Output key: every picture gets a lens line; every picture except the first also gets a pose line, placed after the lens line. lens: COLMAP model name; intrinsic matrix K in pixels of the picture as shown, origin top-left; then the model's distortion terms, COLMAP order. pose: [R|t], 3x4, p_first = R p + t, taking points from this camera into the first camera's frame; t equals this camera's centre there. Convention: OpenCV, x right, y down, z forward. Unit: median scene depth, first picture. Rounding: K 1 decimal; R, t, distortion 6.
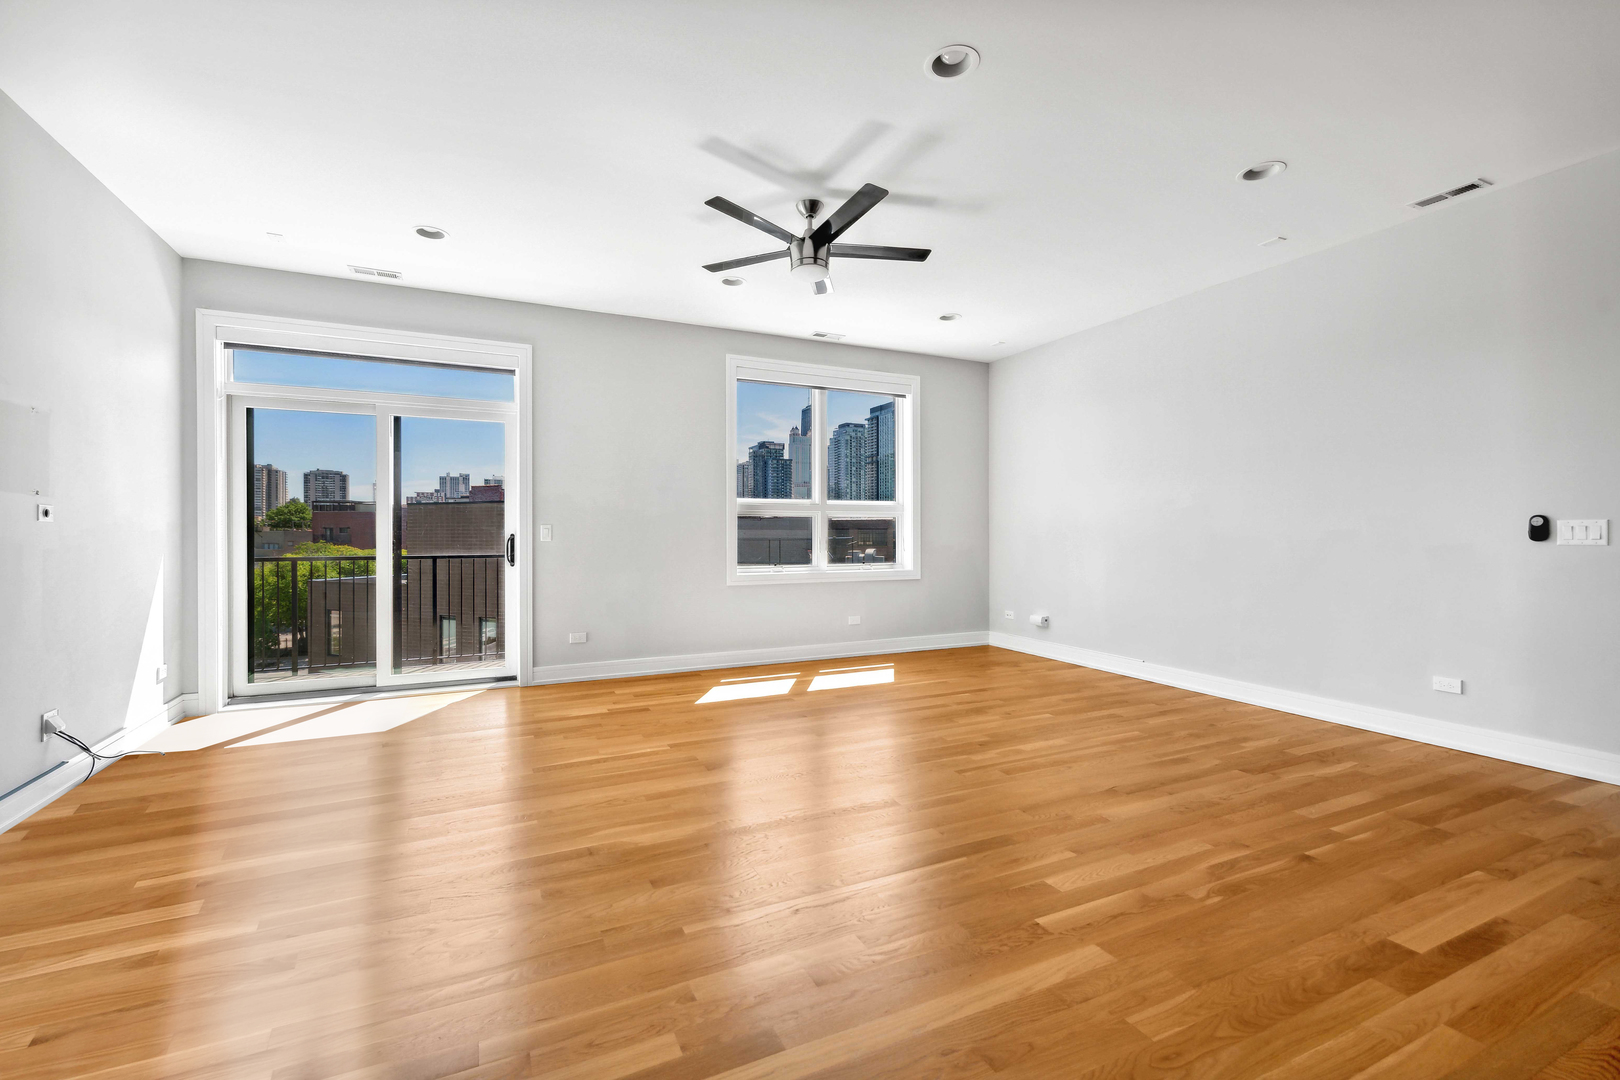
lens RADIAL K [[689.6, 0, 789.9], [0, 689.6, 530.0], [0, 0, 1]] dist [0.002509, 0.000178]
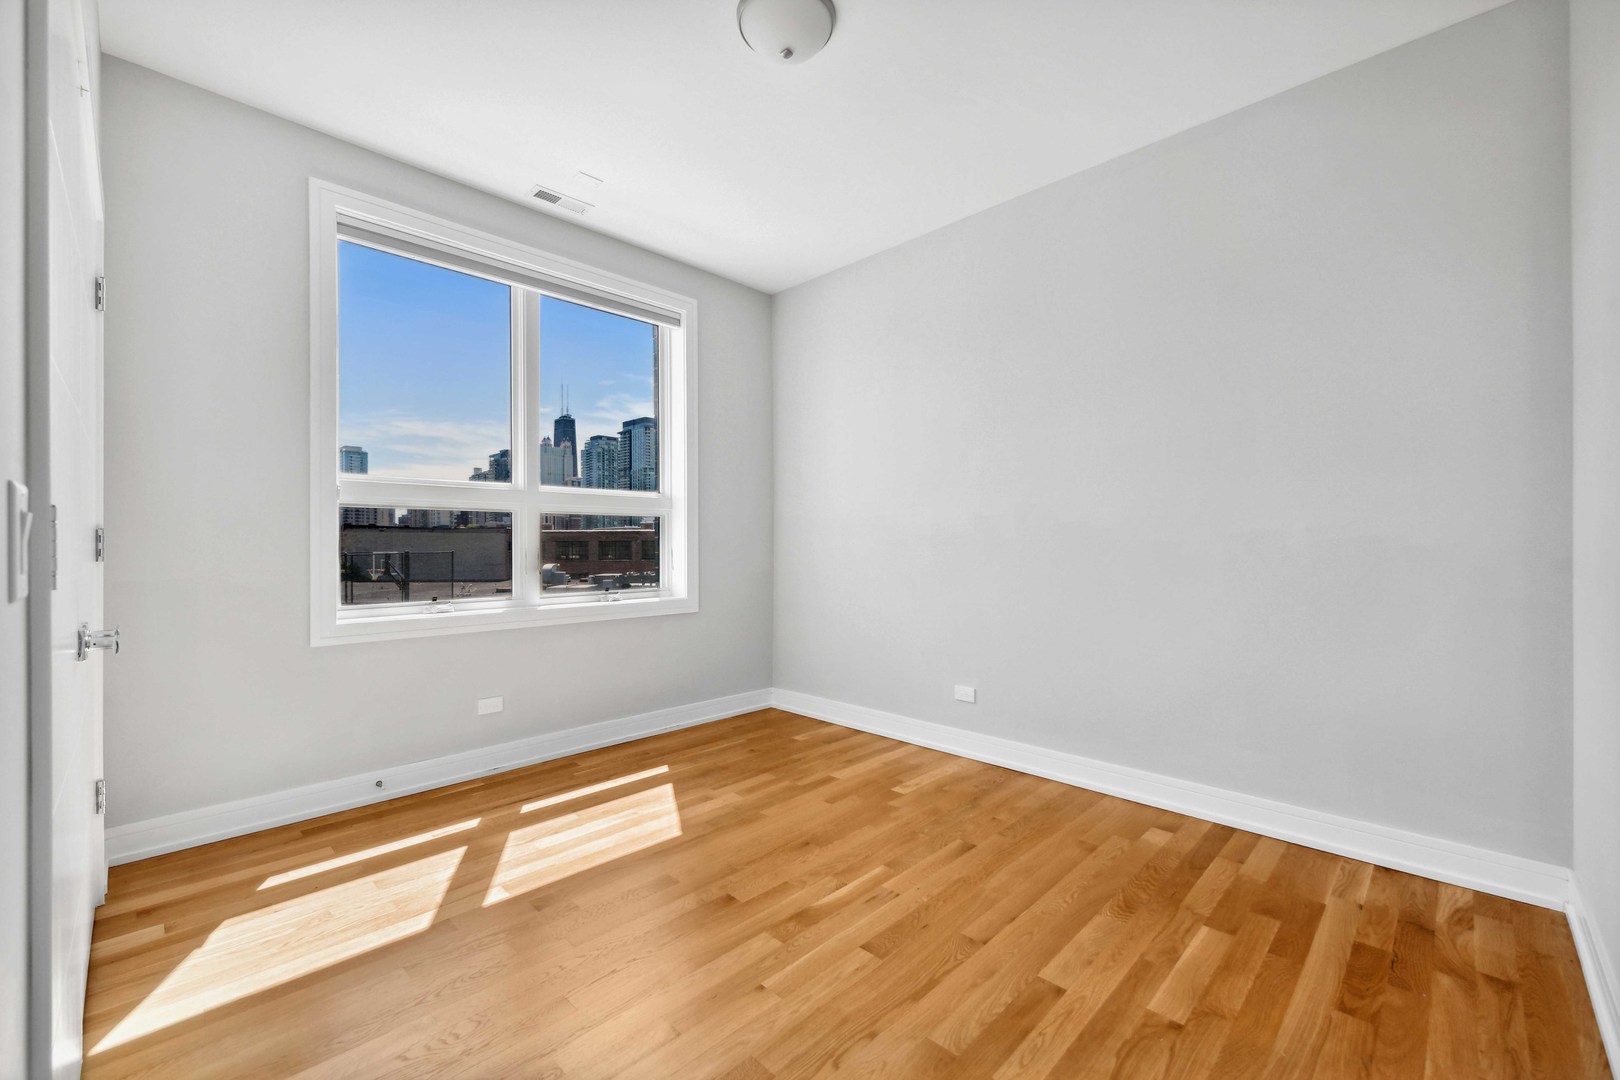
lens RADIAL K [[658.5, 0, 810.9], [0, 658.5, 554.2], [0, 0, 1]] dist [-0.001202, -0.000488]
pose [[0.923672, -0.002695, 0.383174, 0.068885], [-0.003327, 0.999881, 0.015055, 0.009009], [-0.383169, -0.015181, 0.923553, 0.539146]]
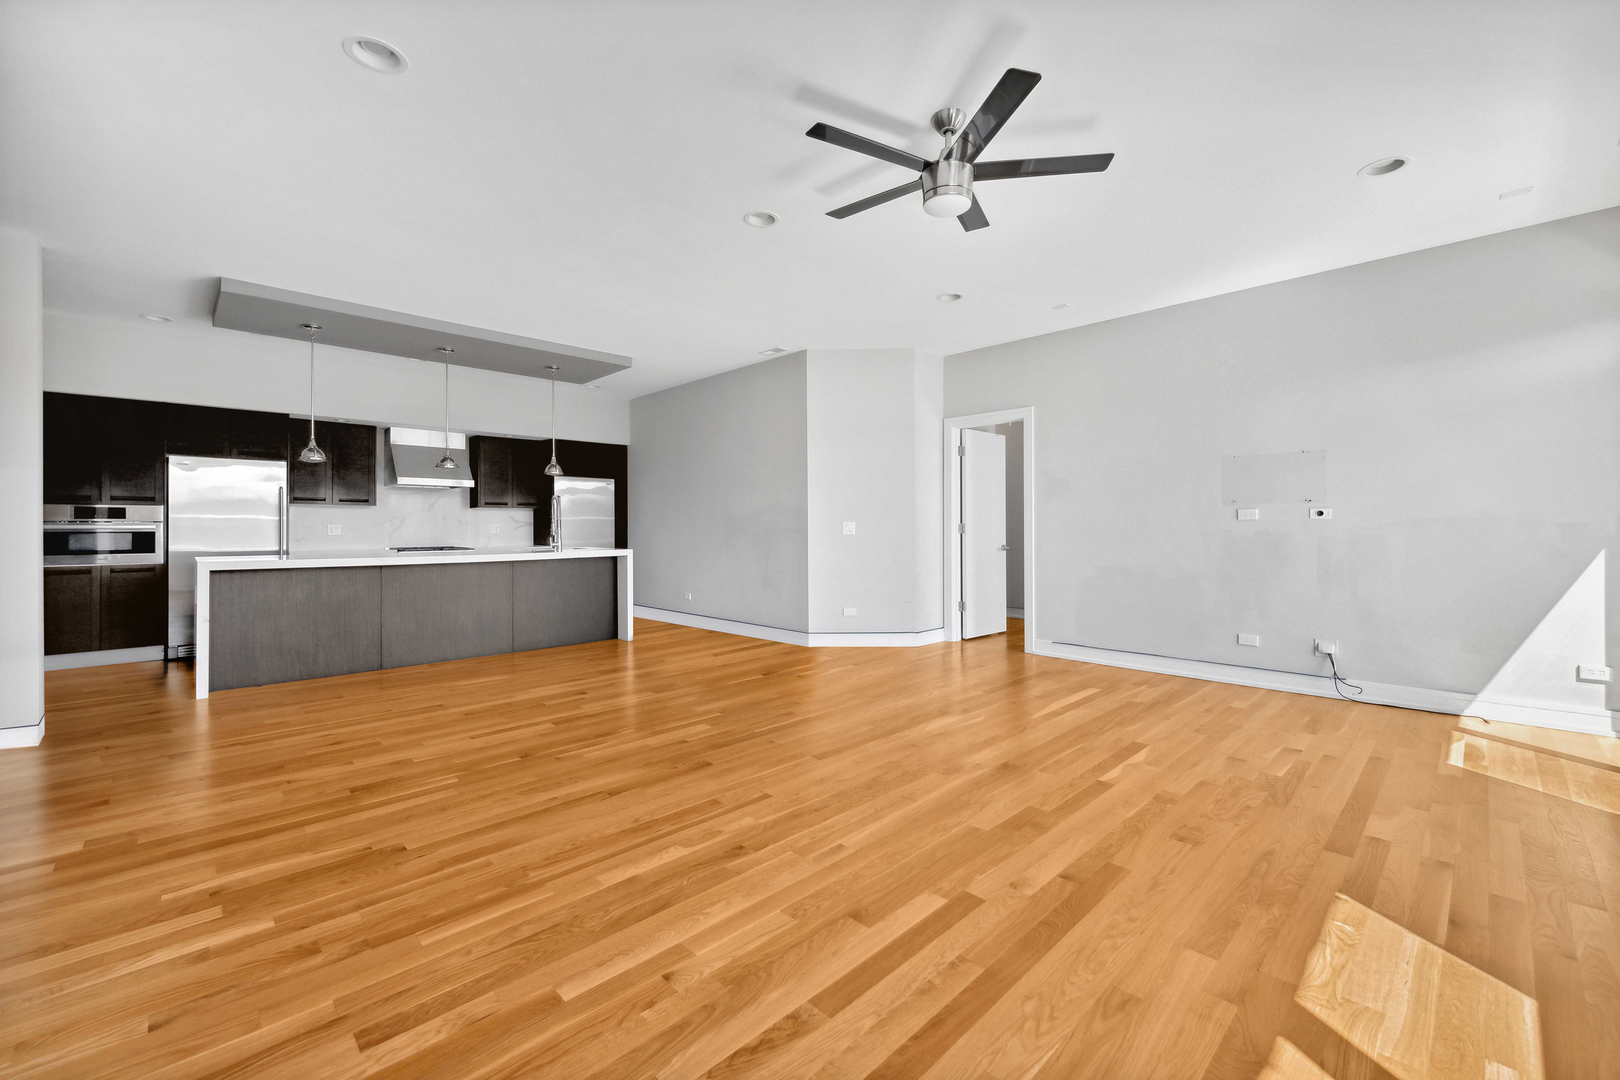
lens RADIAL K [[658.0, 0, 797.2], [0, 658.0, 531.5], [0, 0, 1]] dist [-0.001309, -0.000394]
pose [[-0.944826, 0.005541, -0.327526, 0.341773], [0.004871, 0.999984, 0.002867, 0.005447], [0.327537, 0.001113, -0.944838, 1.278067]]
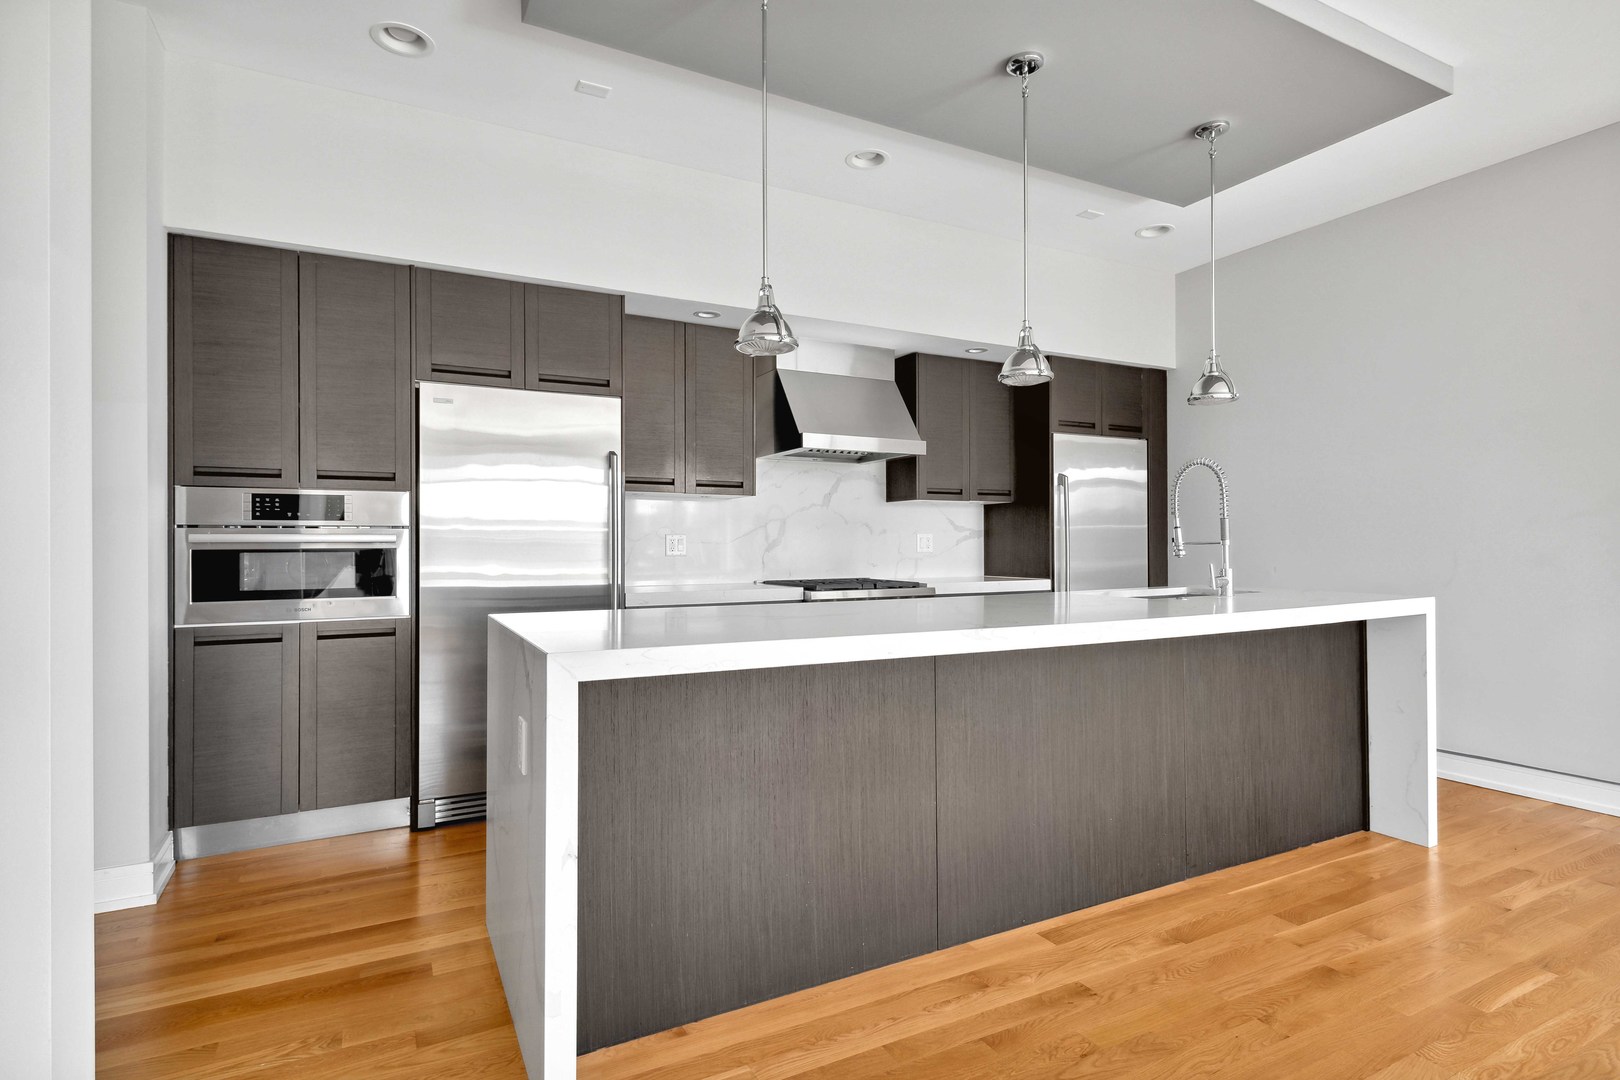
lens RADIAL K [[812.4, 0, 782.9], [0, 812.4, 540.7], [0, 0, 1]] dist [-0.000096, -0.000581]
pose [[-0.999036, 0.002072, -0.043845, 0.766712], [0.002327, 0.999981, -0.005784, 0.001380], [0.043832, -0.005880, -0.999022, 0.444998]]
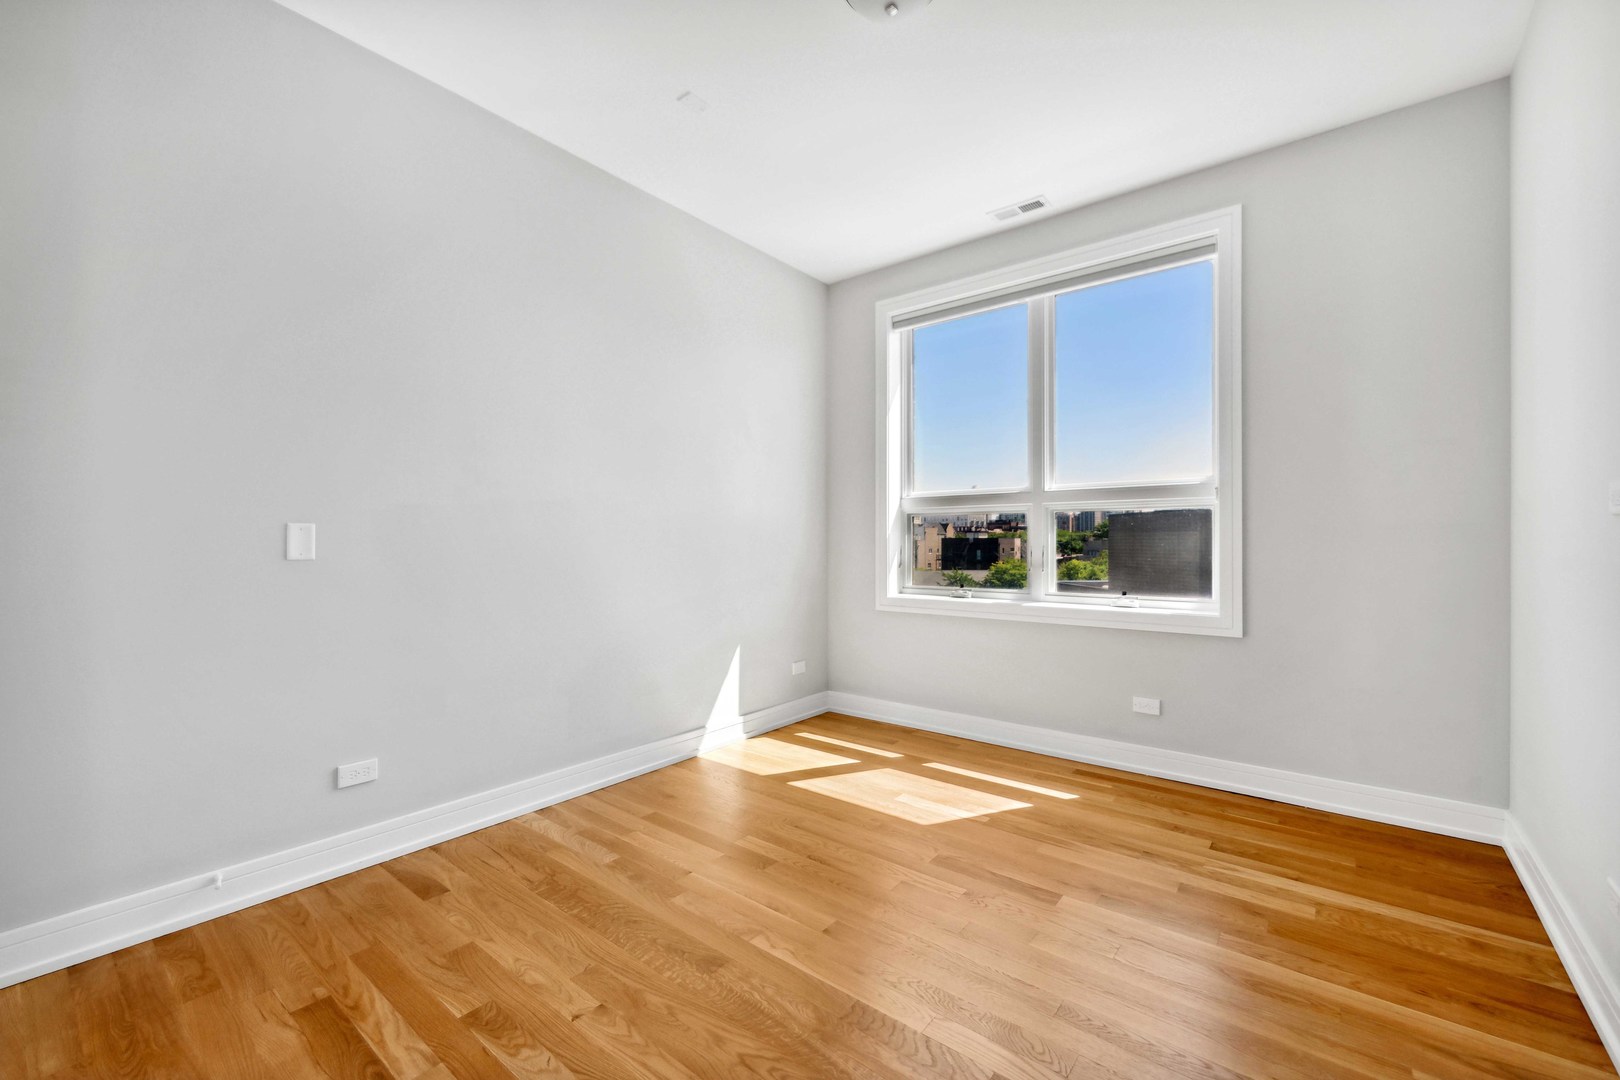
lens RADIAL K [[658.5, 0, 810.9], [0, 658.5, 554.2], [0, 0, 1]] dist [-0.001202, -0.000488]
pose [[0.455485, 0.014886, -0.890119, 0.639461], [0.005272, 0.999798, 0.019418, 0.006339], [0.890228, -0.013537, 0.455314, 0.749234]]
